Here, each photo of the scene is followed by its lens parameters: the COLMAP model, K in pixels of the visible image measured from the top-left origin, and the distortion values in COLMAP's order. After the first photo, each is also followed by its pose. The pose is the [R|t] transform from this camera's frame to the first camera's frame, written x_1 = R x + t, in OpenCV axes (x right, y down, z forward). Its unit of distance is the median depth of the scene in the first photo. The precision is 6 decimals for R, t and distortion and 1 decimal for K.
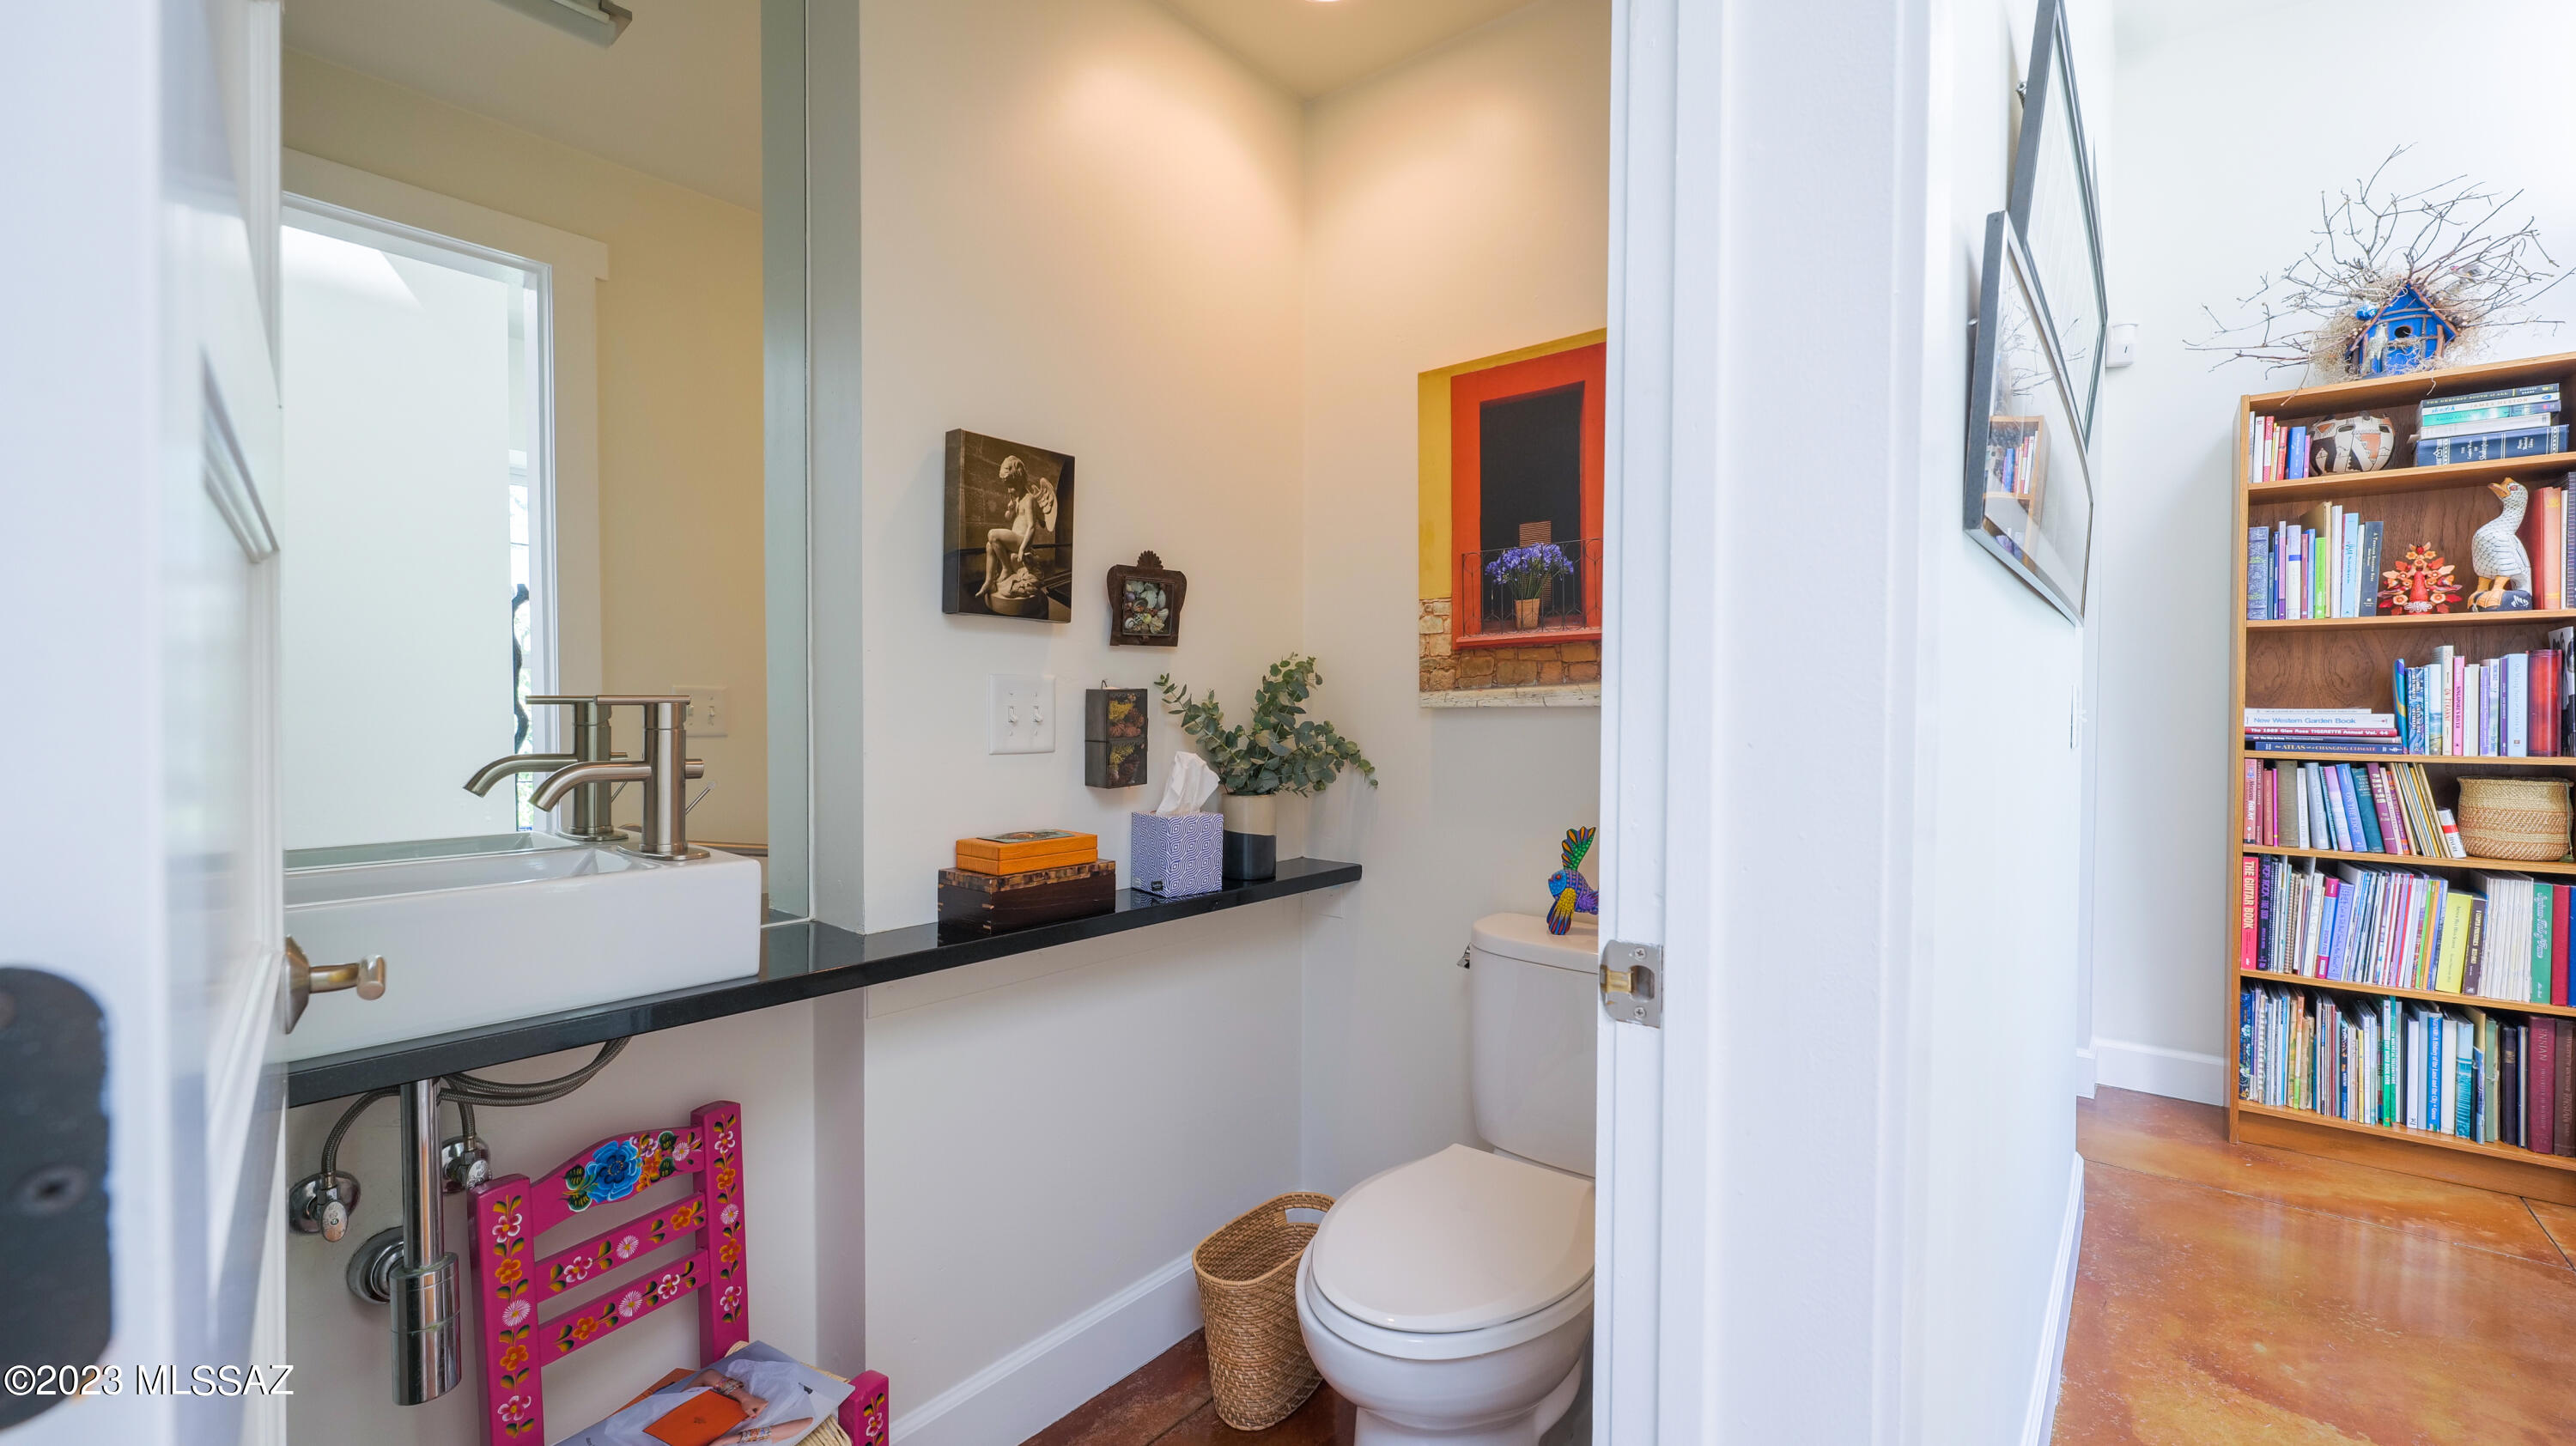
lens RADIAL K [[1078.4, 0, 1290.2], [0, 1078.4, 720.4], [0, 0, 1]] dist [0.004156, 0.000133]
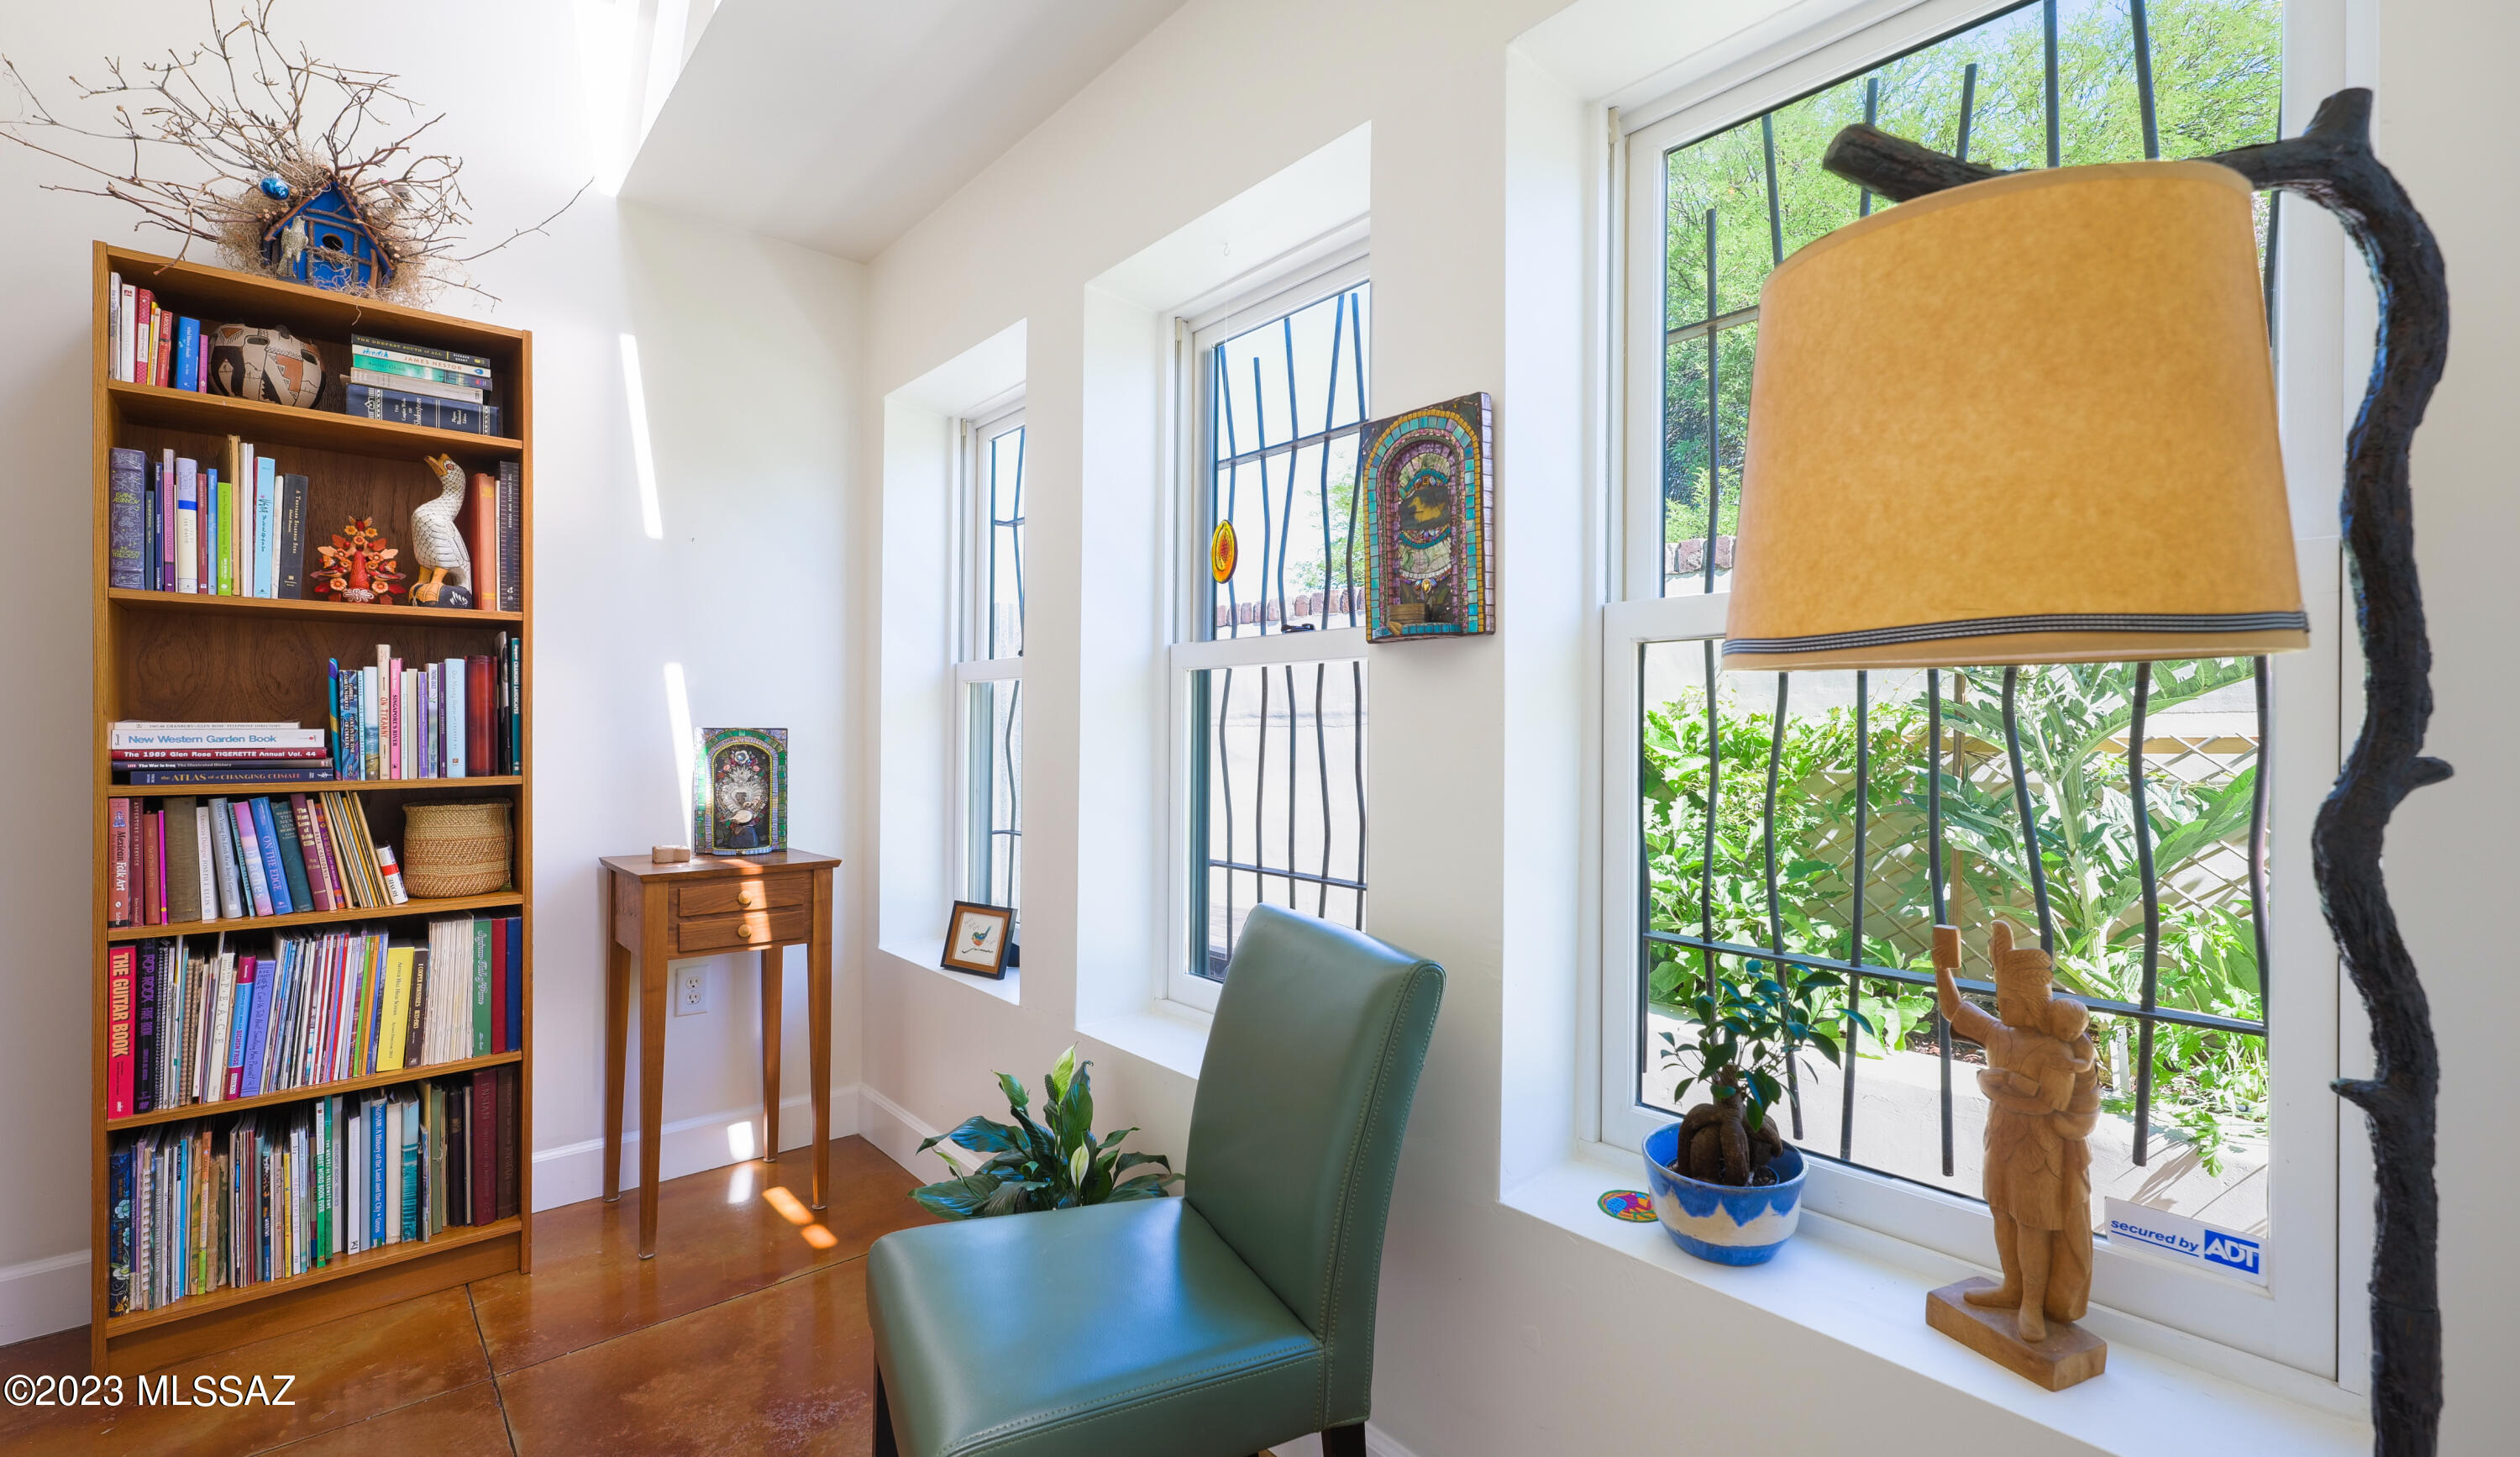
lens RADIAL K [[1061.6, 0, 1246.9], [0, 1061.6, 727.5], [0, 0, 1]] dist [0.000066, 0.000539]
pose [[0.176304, -0.002740, 0.984332, 0.383415], [0.013567, 0.999908, 0.000353, 0.001704], [-0.984242, 0.013292, 0.176325, 0.215736]]
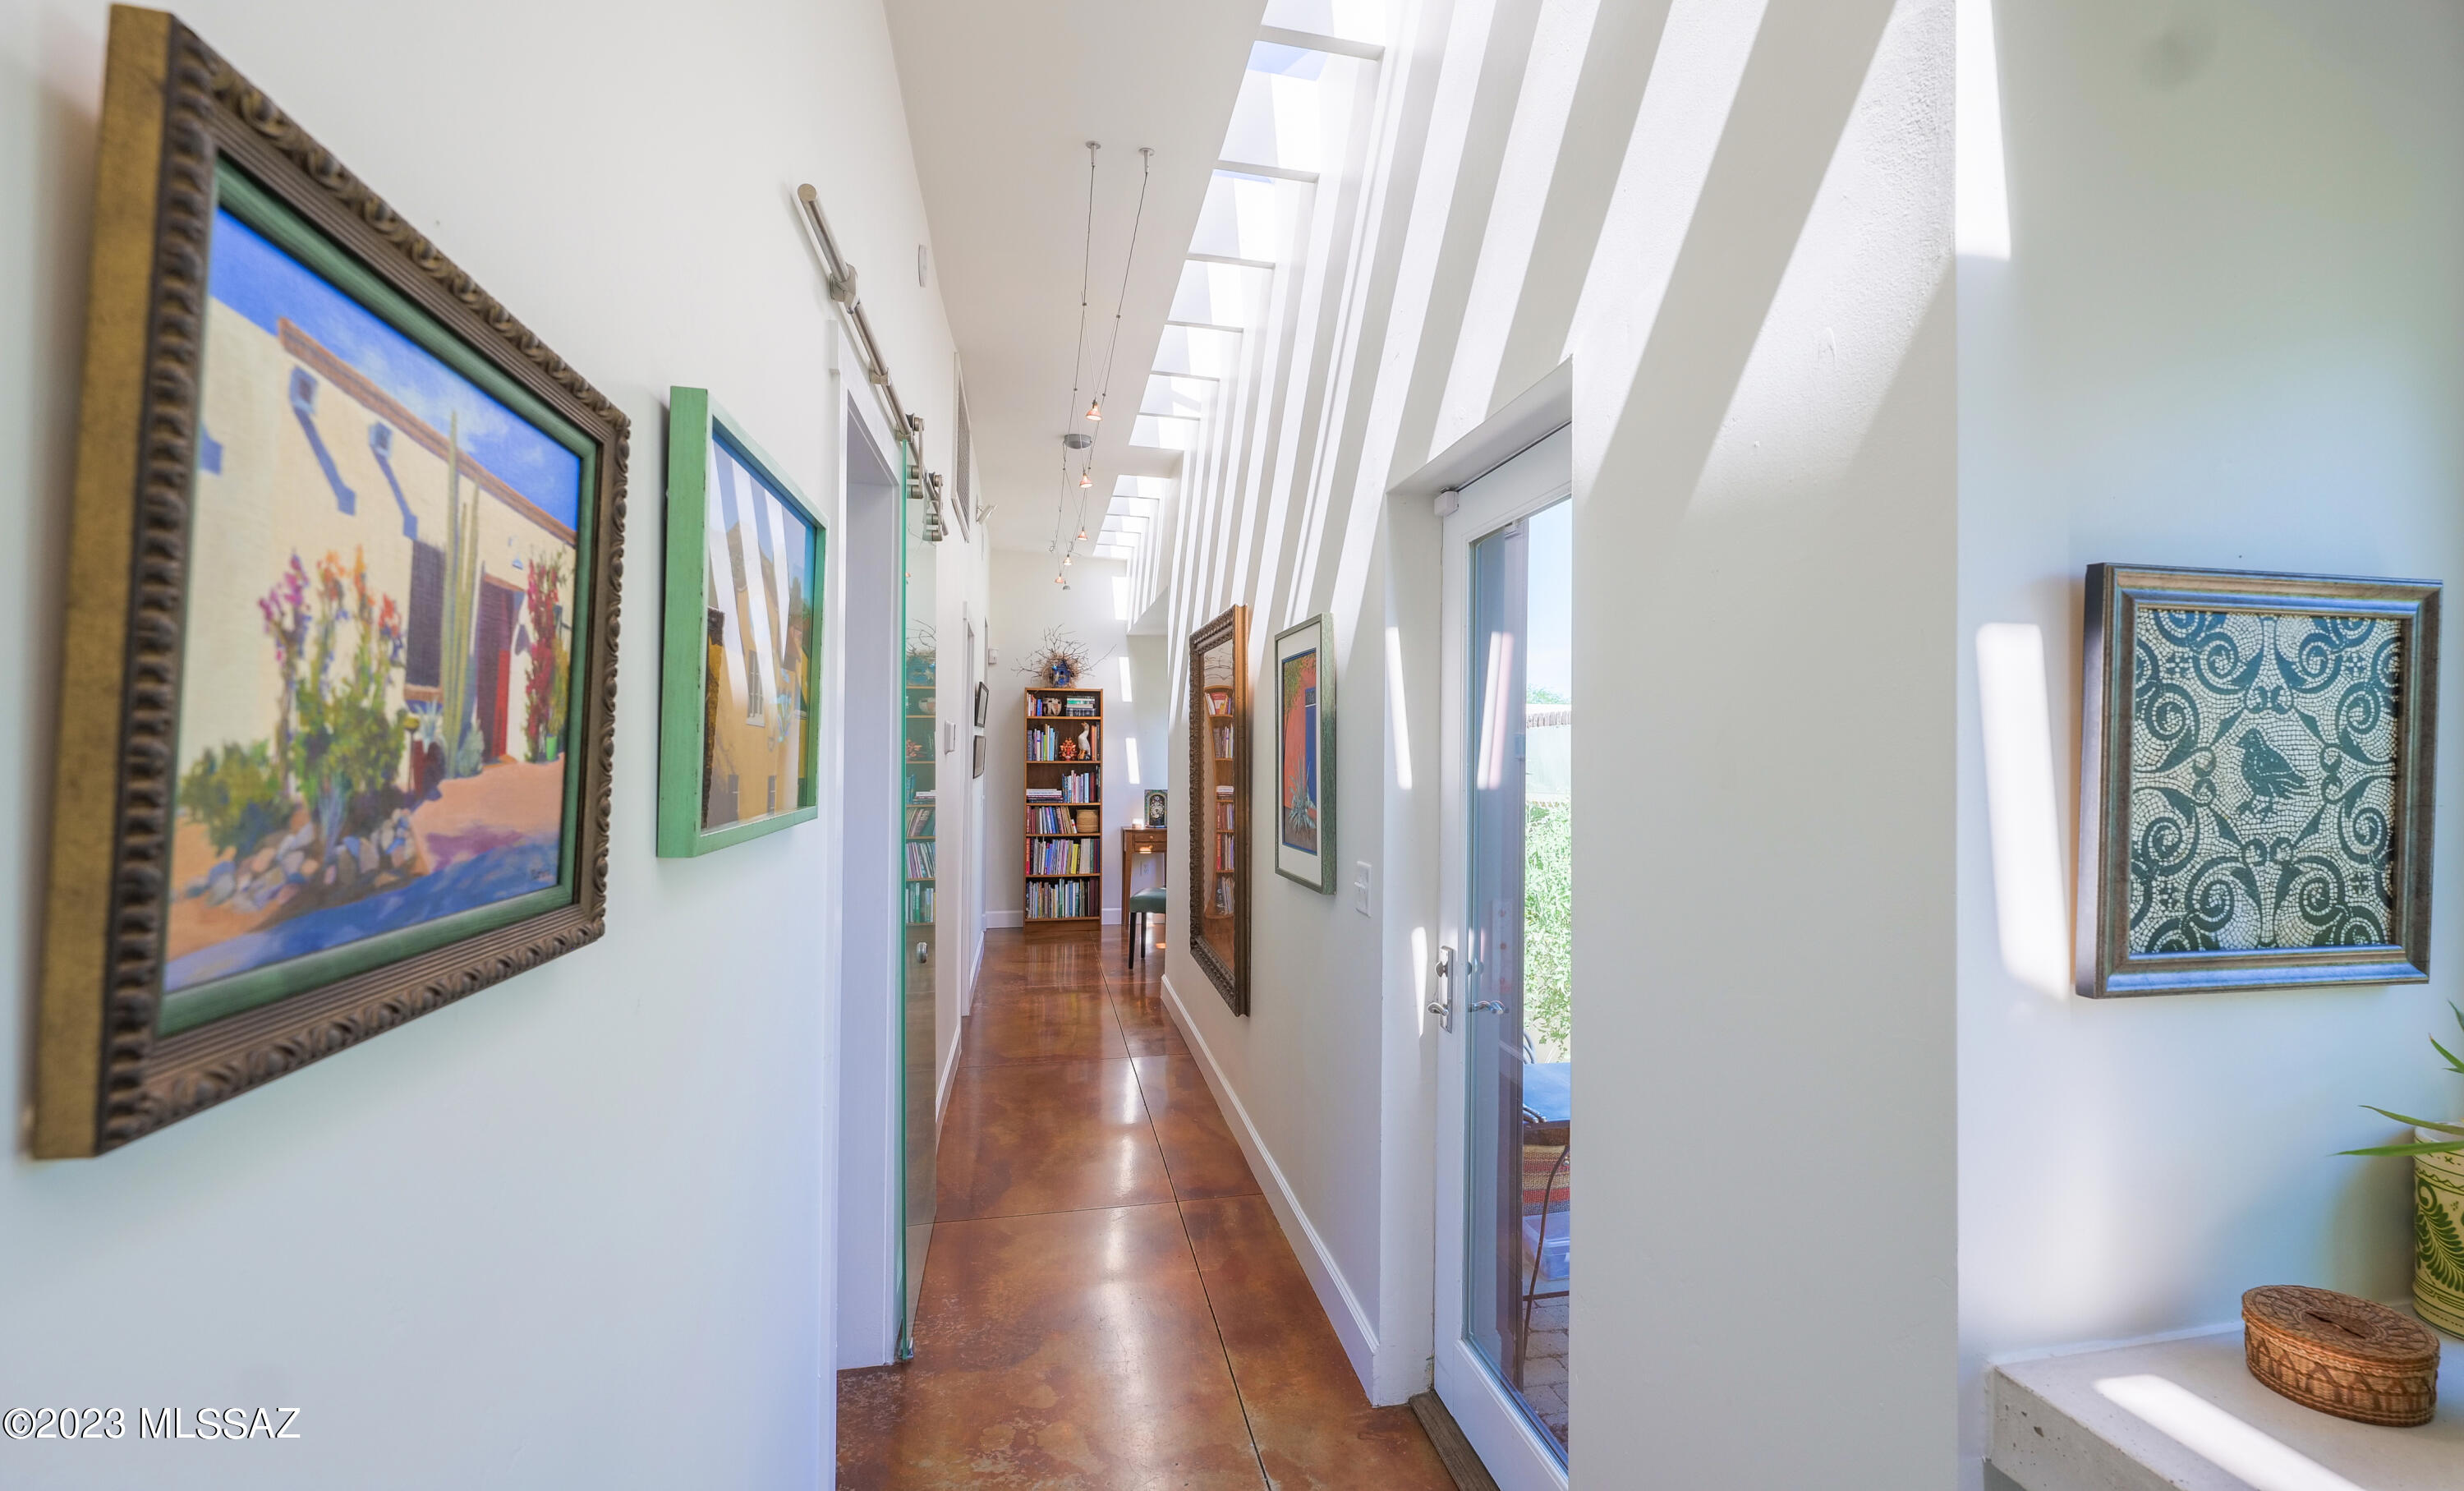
lens RADIAL K [[901.4, 0, 1235.1], [0, 901.4, 751.5], [0, 0, 1]] dist [0.001782, 0.000135]
pose [[0.636208, 0.000271, 0.771517, -0.734332], [0.007418, 0.999952, -0.006469, -0.100978], [-0.771482, 0.009838, 0.636175, -1.117320]]
